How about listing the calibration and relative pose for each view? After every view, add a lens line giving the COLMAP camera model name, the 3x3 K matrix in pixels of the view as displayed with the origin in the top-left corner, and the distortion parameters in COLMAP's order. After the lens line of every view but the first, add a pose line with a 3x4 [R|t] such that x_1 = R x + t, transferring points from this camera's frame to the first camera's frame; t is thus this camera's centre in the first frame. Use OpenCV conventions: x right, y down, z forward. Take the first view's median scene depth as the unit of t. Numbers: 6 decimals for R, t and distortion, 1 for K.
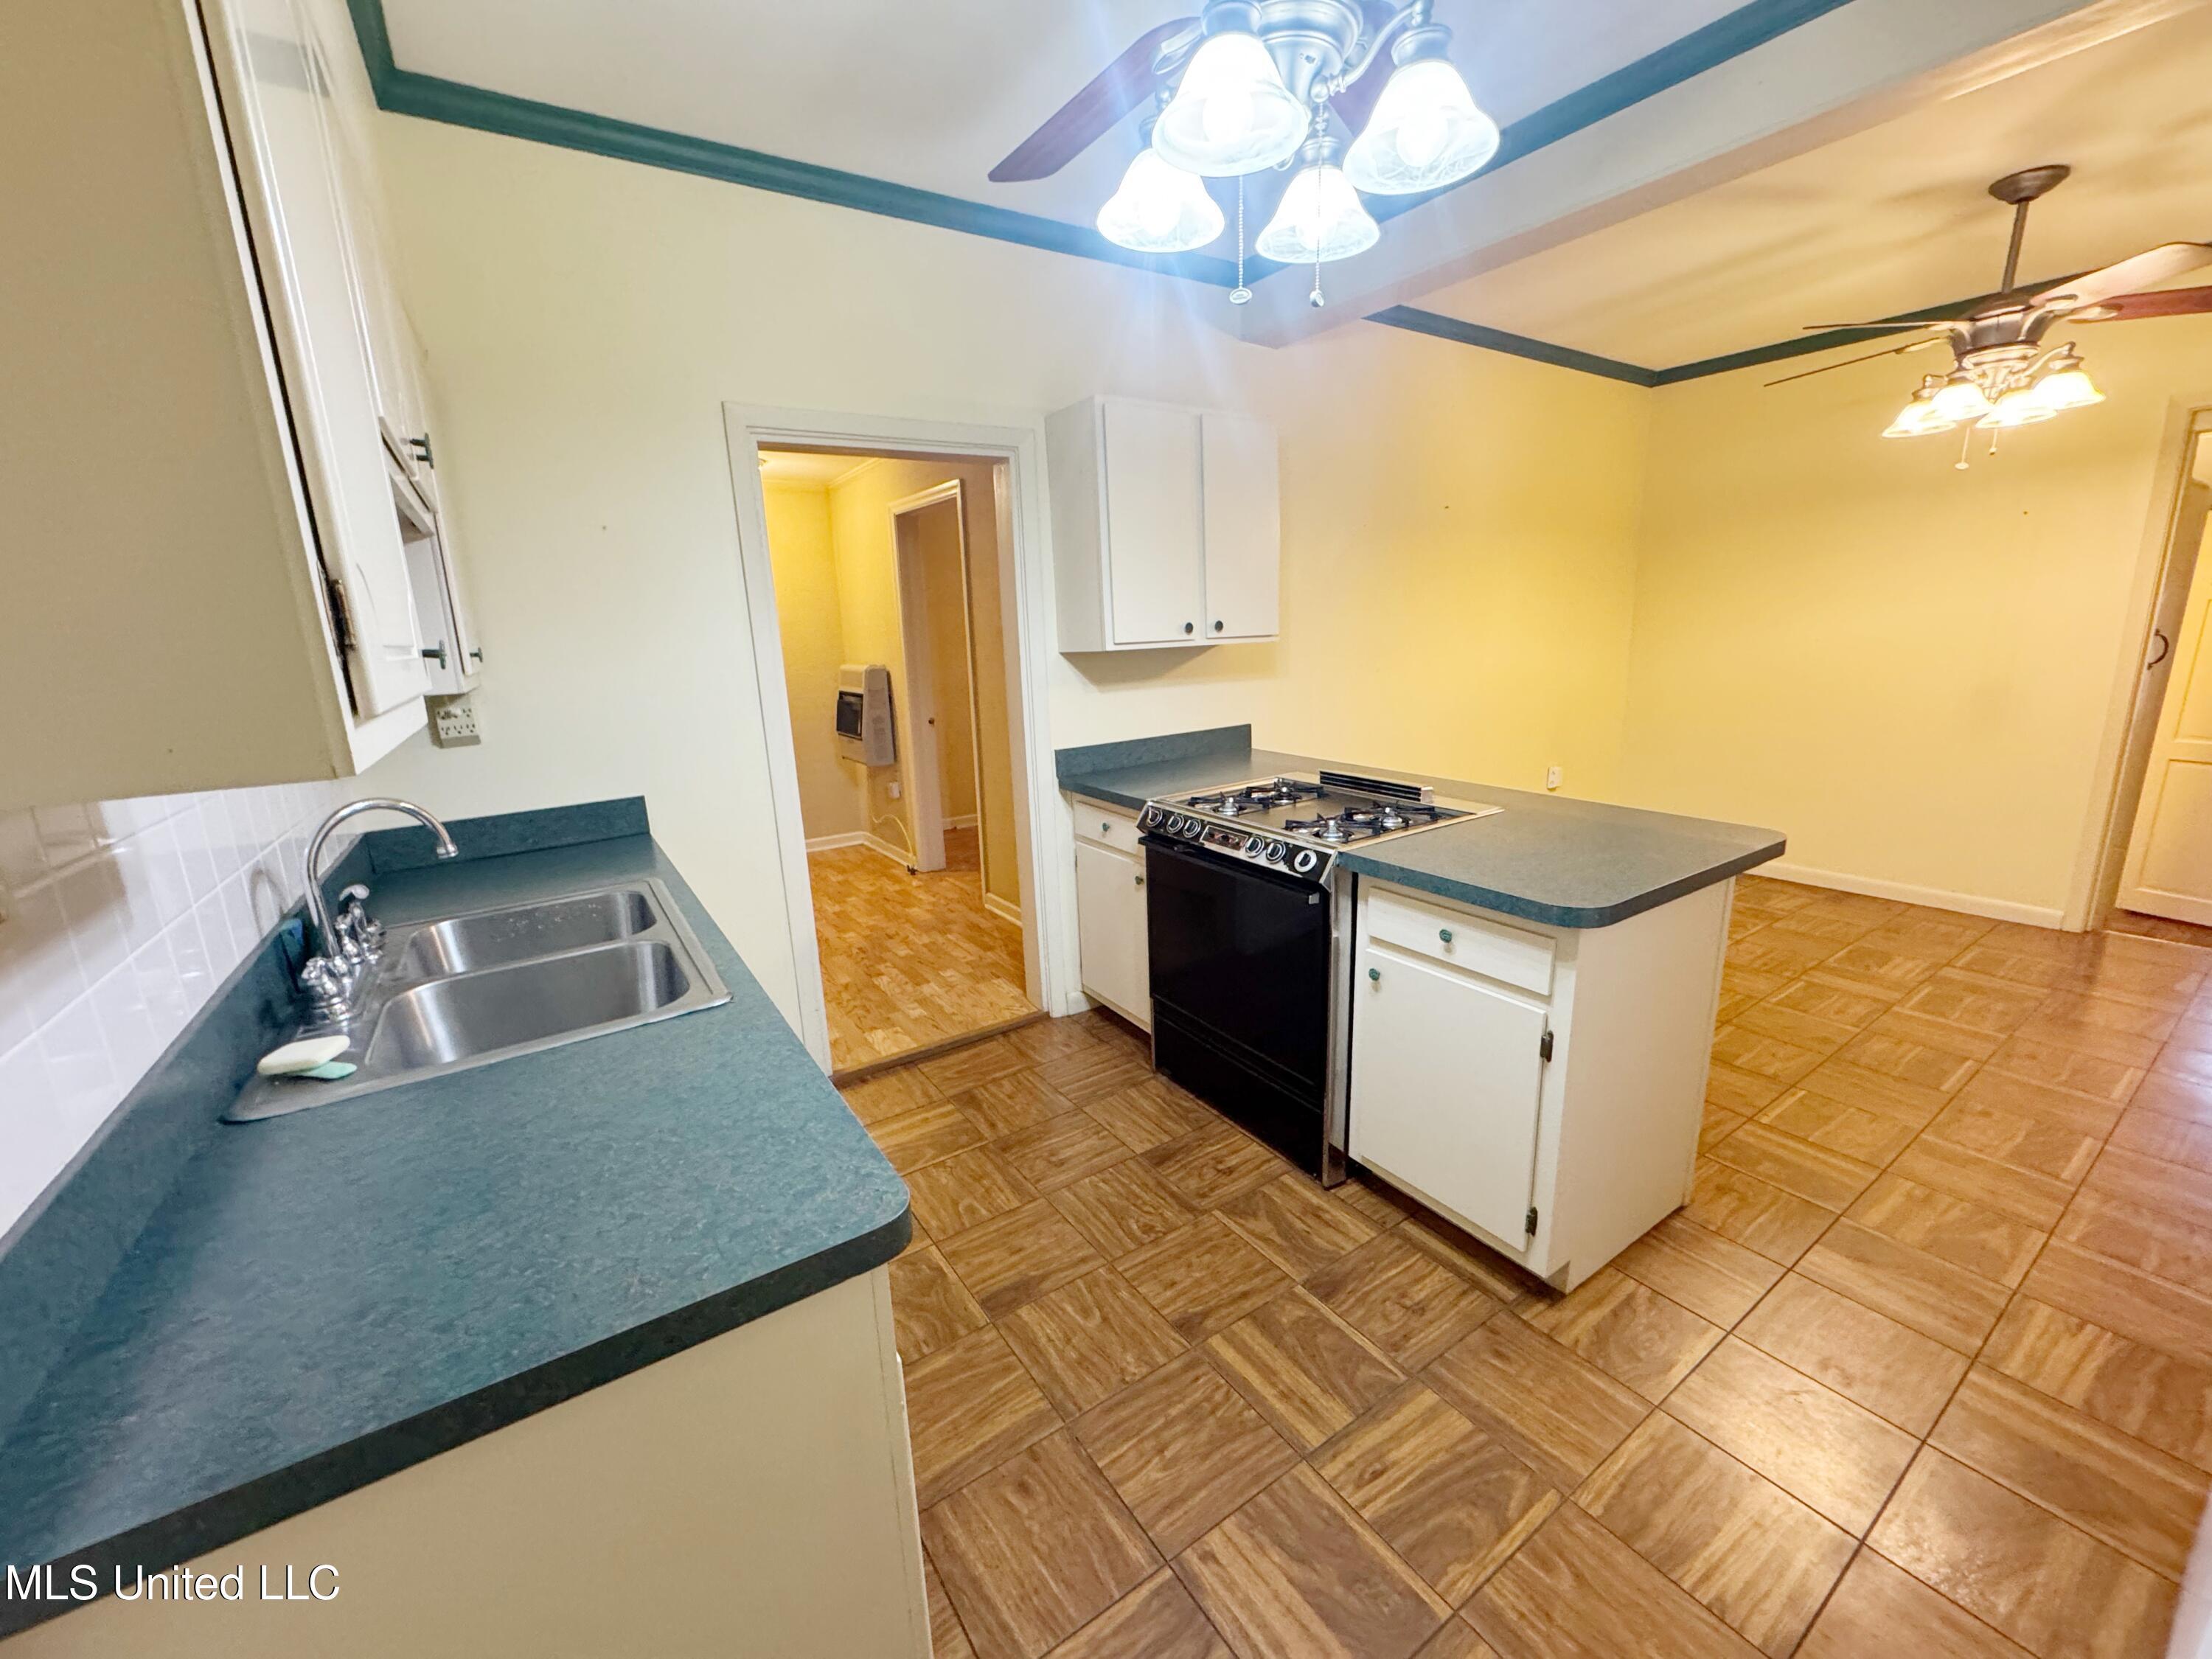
lens RADIAL K [[879.4, 0, 1104.3], [0, 879.4, 826.8], [0, 0, 1]] dist [-0.003977, 0.000346]
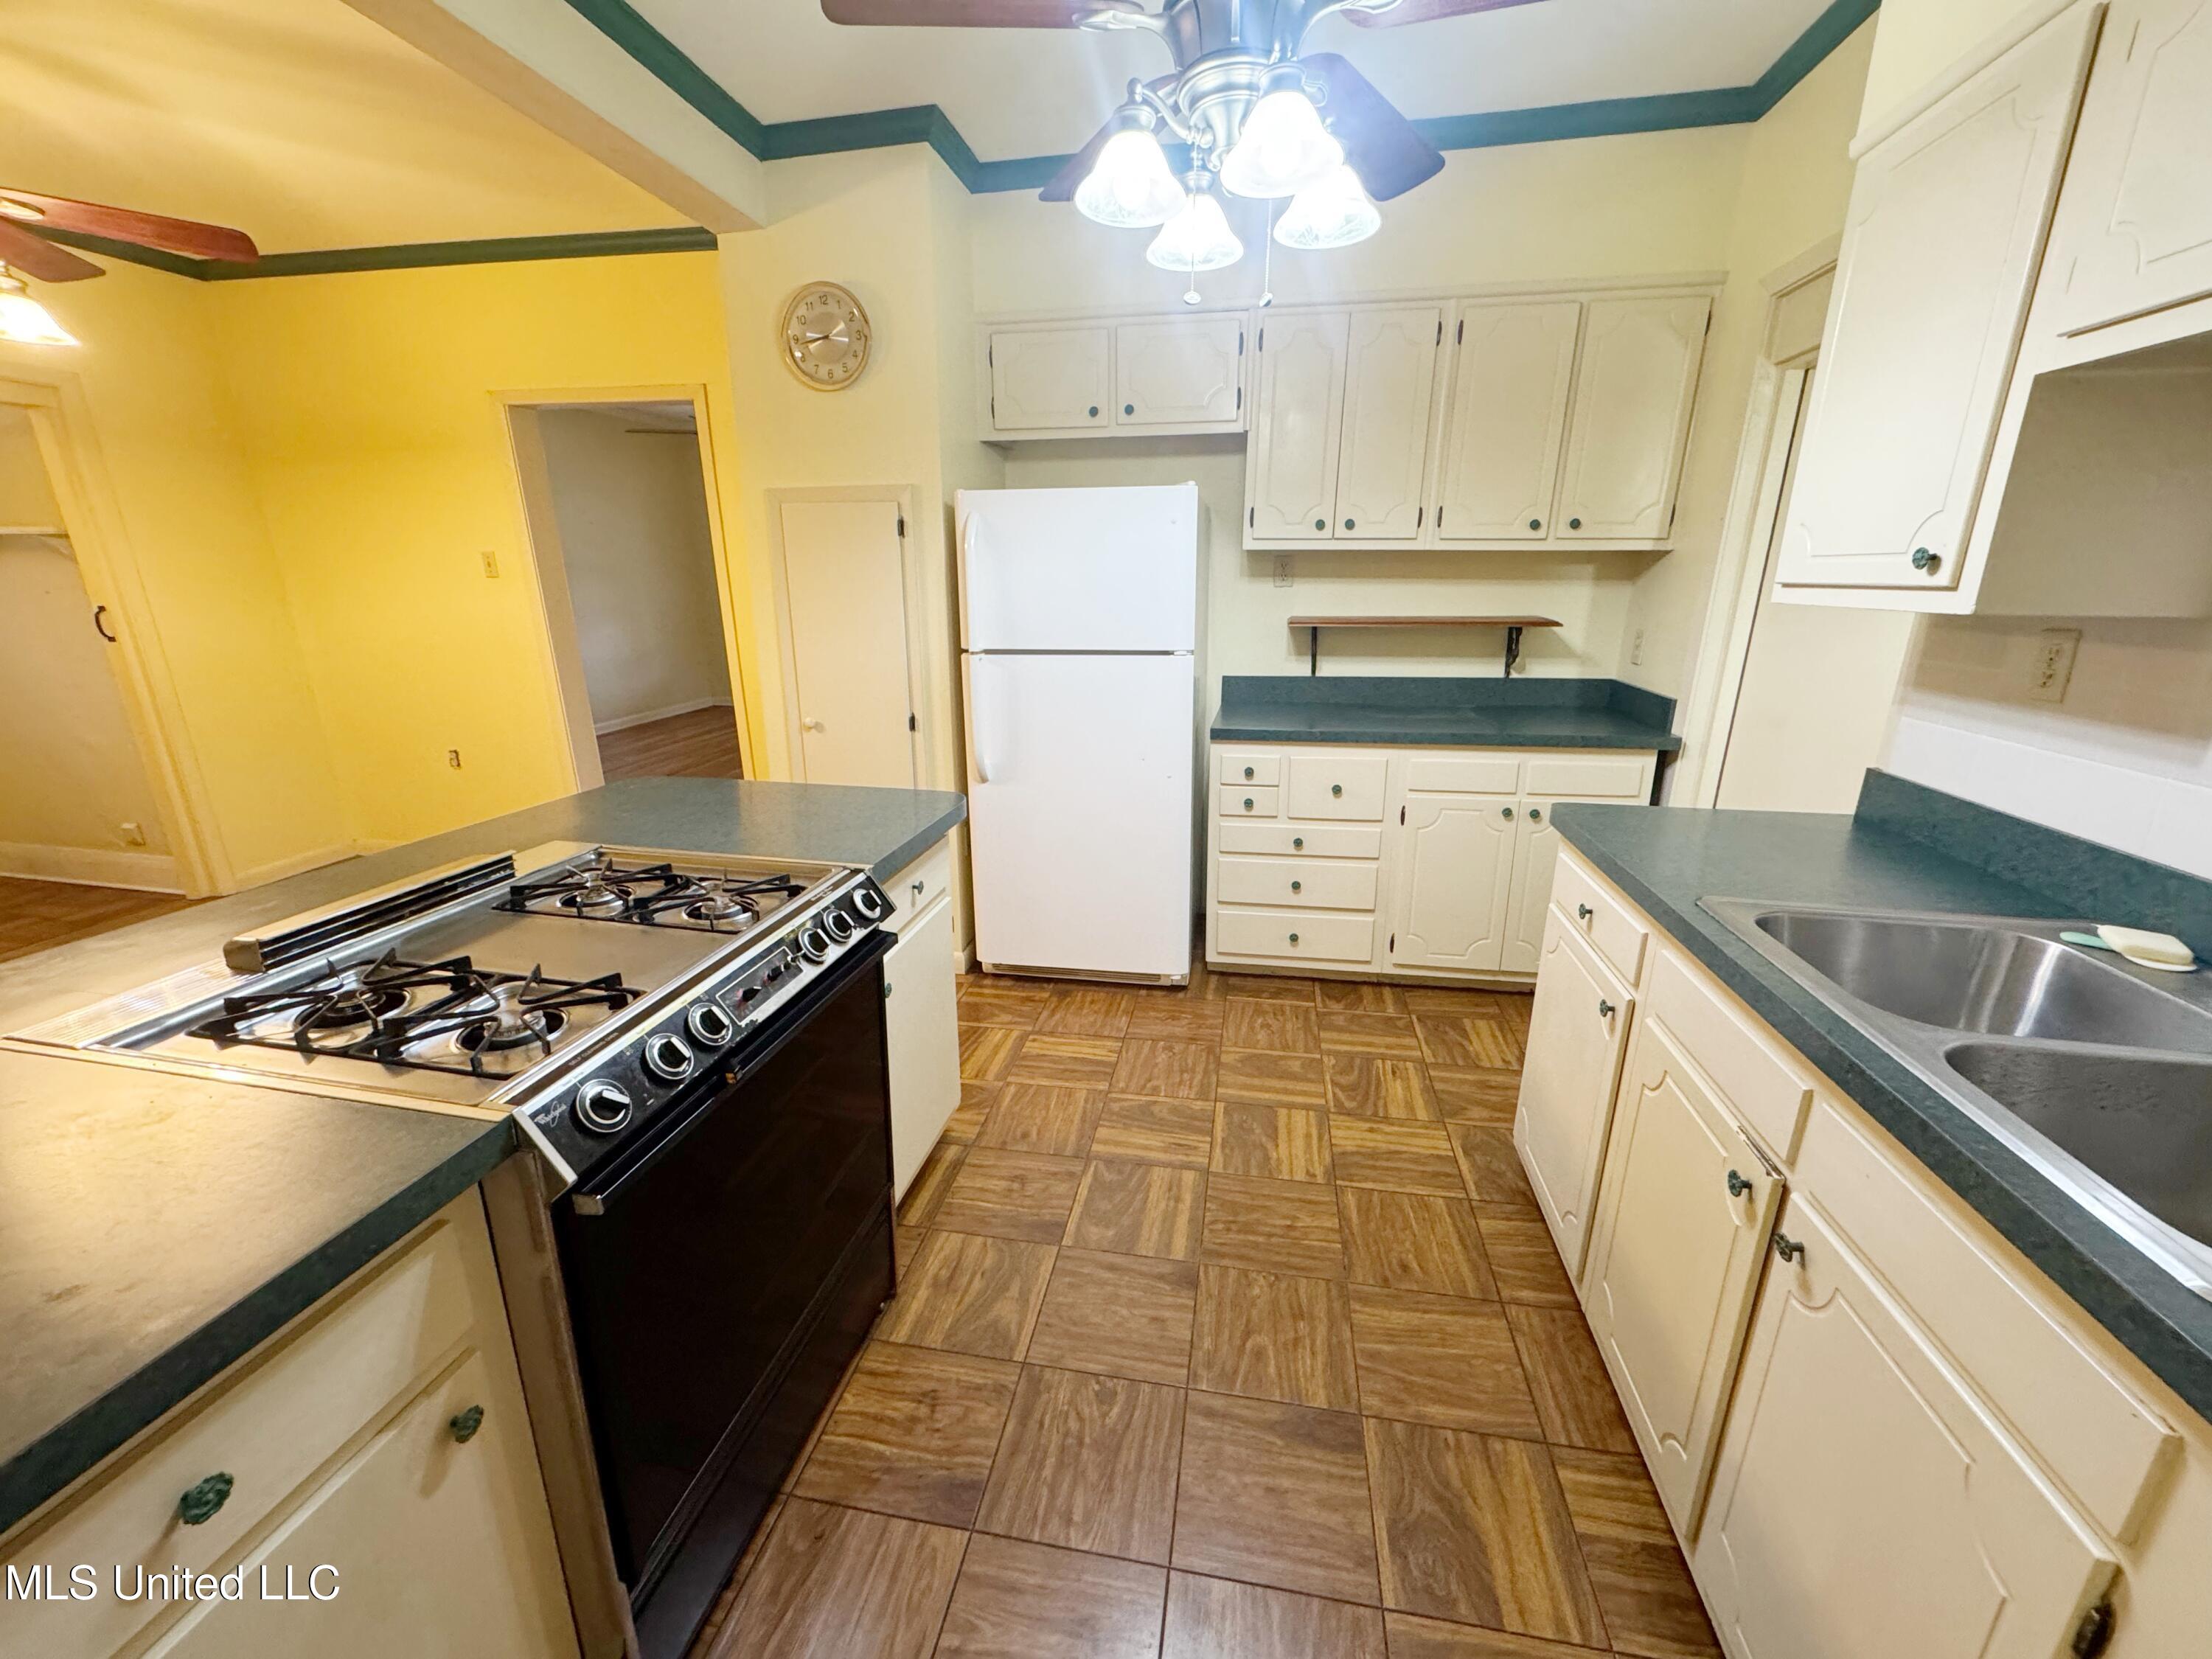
lens RADIAL K [[879.4, 0, 1104.3], [0, 879.4, 826.8], [0, 0, 1]] dist [-0.003977, 0.000346]
pose [[-0.720077, -0.155867, 0.676162, -0.435504], [0.176637, 0.901170, 0.395843, -0.304103], [-0.671036, 0.404472, -0.621380, 1.490505]]
